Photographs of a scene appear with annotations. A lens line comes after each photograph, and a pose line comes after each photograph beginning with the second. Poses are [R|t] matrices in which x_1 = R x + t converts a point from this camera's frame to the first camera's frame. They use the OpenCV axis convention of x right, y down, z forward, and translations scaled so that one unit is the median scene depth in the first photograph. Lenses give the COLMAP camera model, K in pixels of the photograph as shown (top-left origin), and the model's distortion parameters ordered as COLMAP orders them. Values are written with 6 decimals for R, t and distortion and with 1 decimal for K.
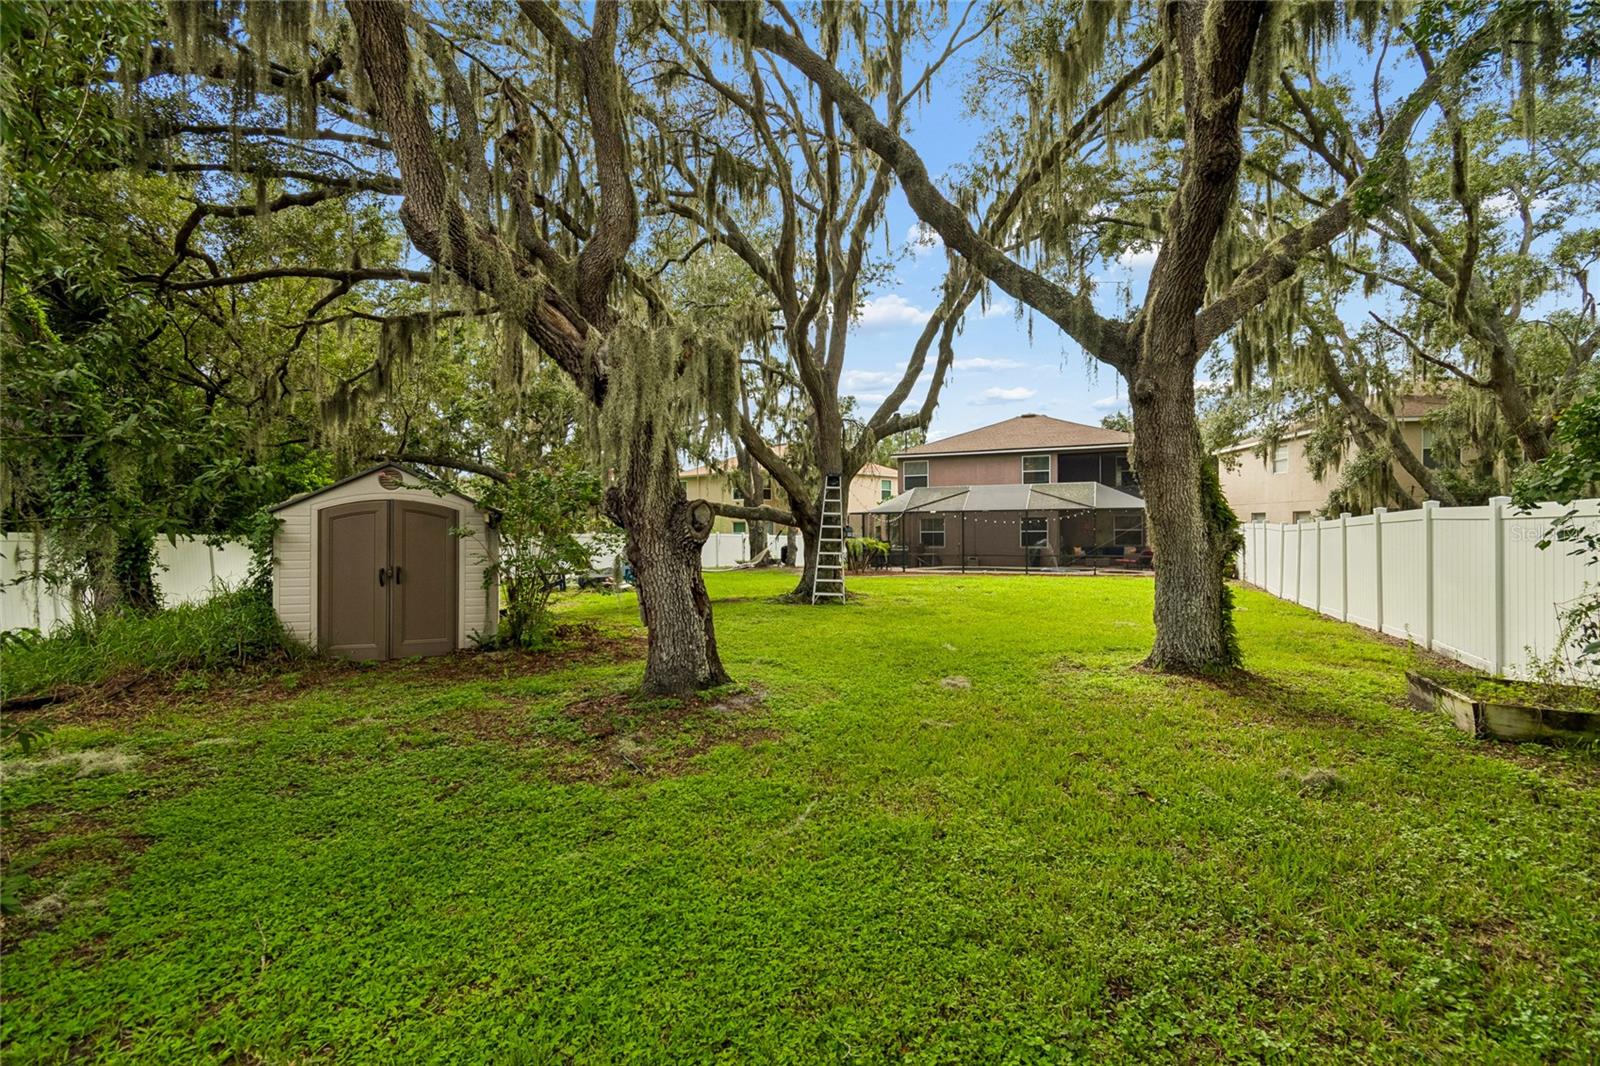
lens RADIAL K [[711.0, 0, 810.4], [0, 711.0, 537.8], [0, 0, 1]] dist [0.004286, -0.000508]
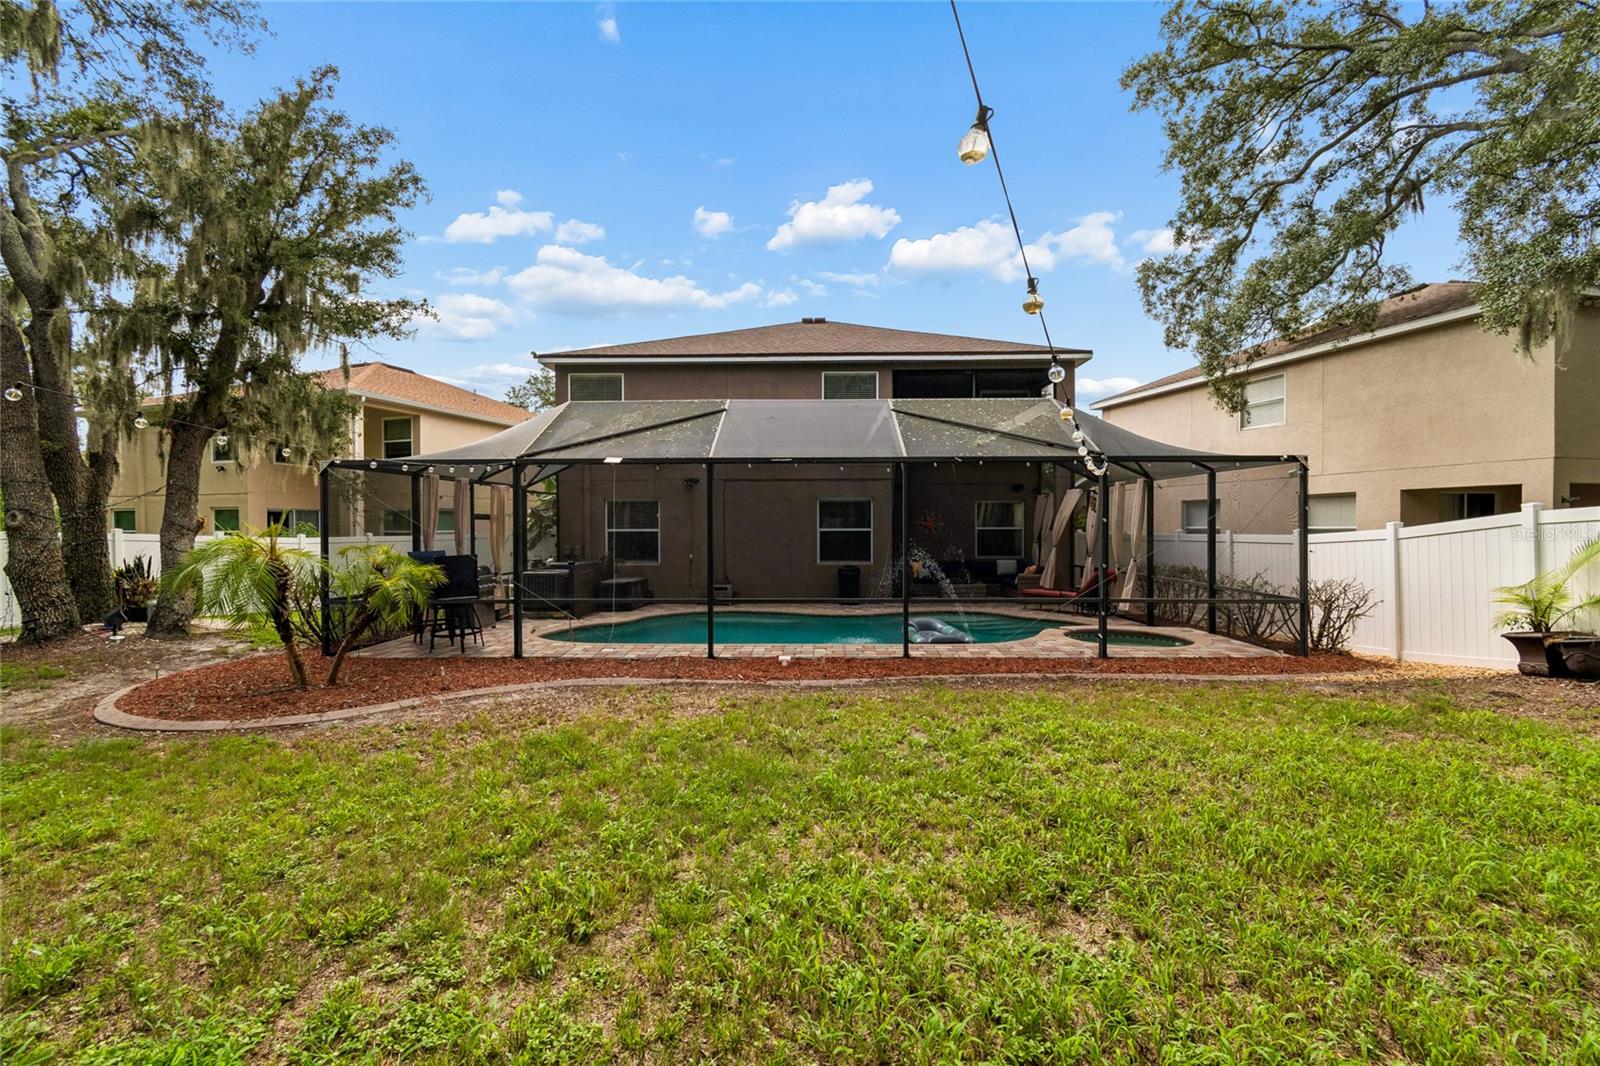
lens RADIAL K [[711.0, 0, 802.3], [0, 711.0, 534.4], [0, 0, 1]] dist [0.004286, -0.000508]
pose [[0.929928, 0.005279, 0.367703, 0.125550], [-0.000441, 0.999912, -0.013241, -0.000481], [-0.367741, 0.012151, 0.929849, 0.638534]]
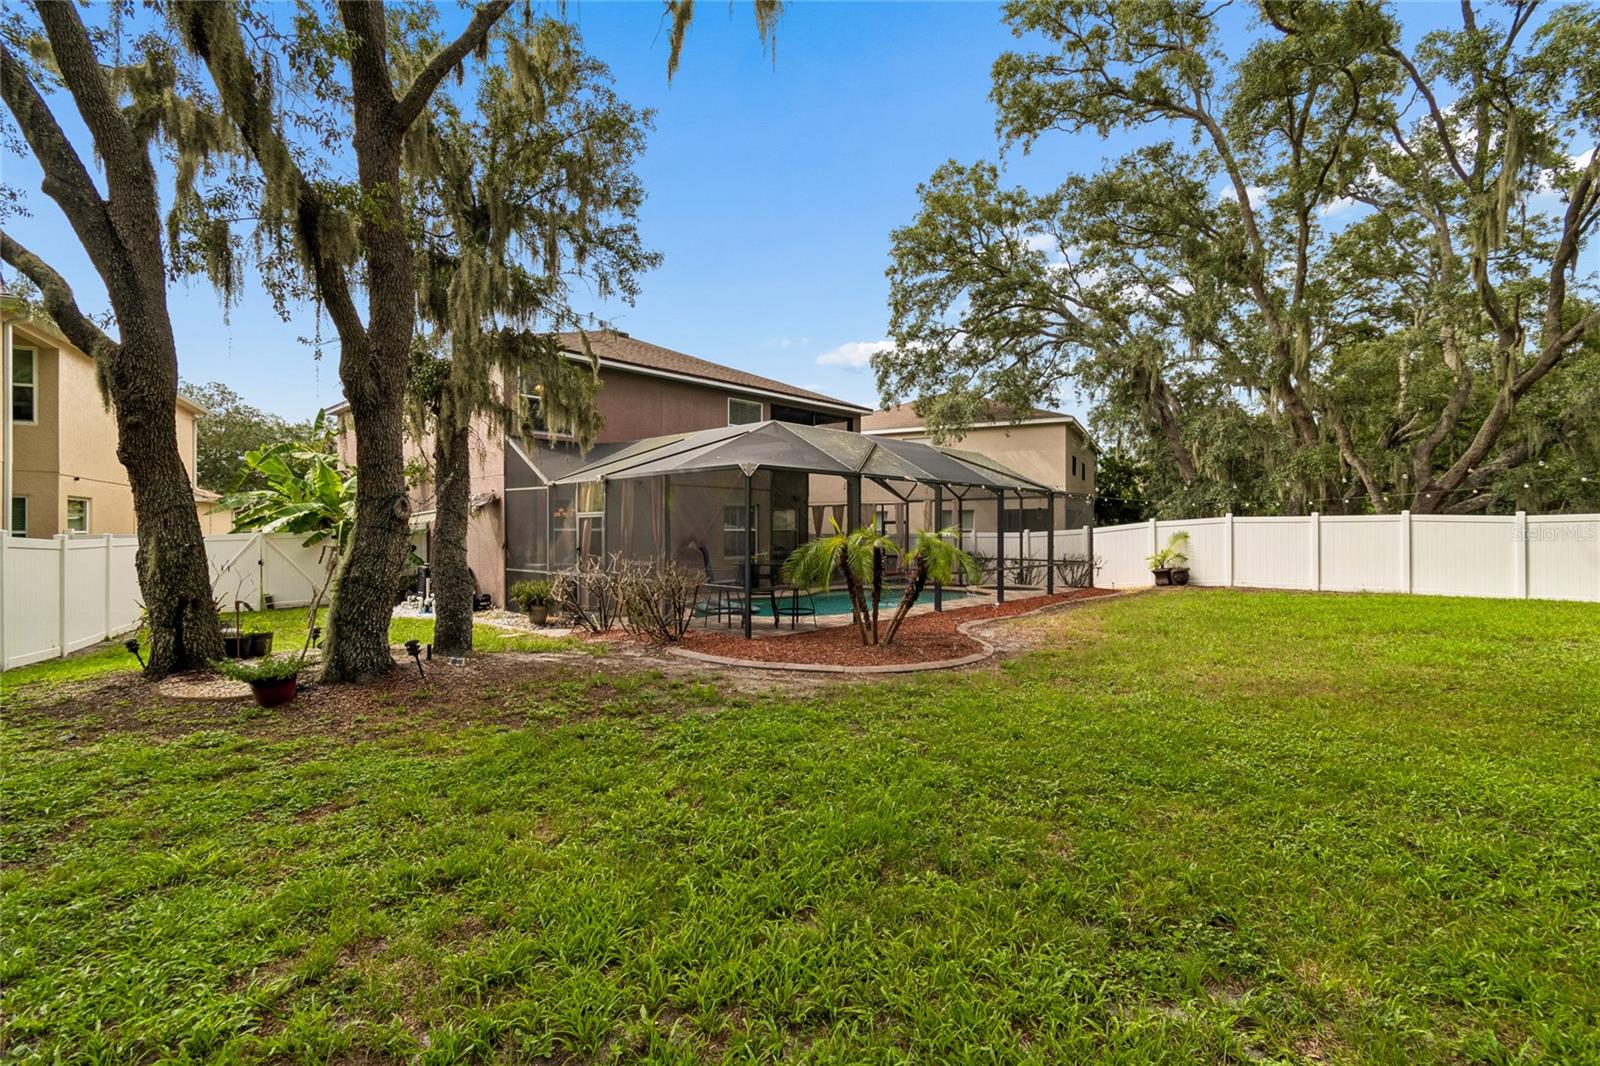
lens RADIAL K [[711.0, 0, 802.5], [0, 711.0, 532.7], [0, 0, 1]] dist [0.004286, -0.000508]
pose [[0.358233, 0.007238, 0.933604, -0.235817], [0.014240, 0.999811, -0.013216, 0.001662], [-0.933524, 0.018029, 0.358062, 0.837600]]
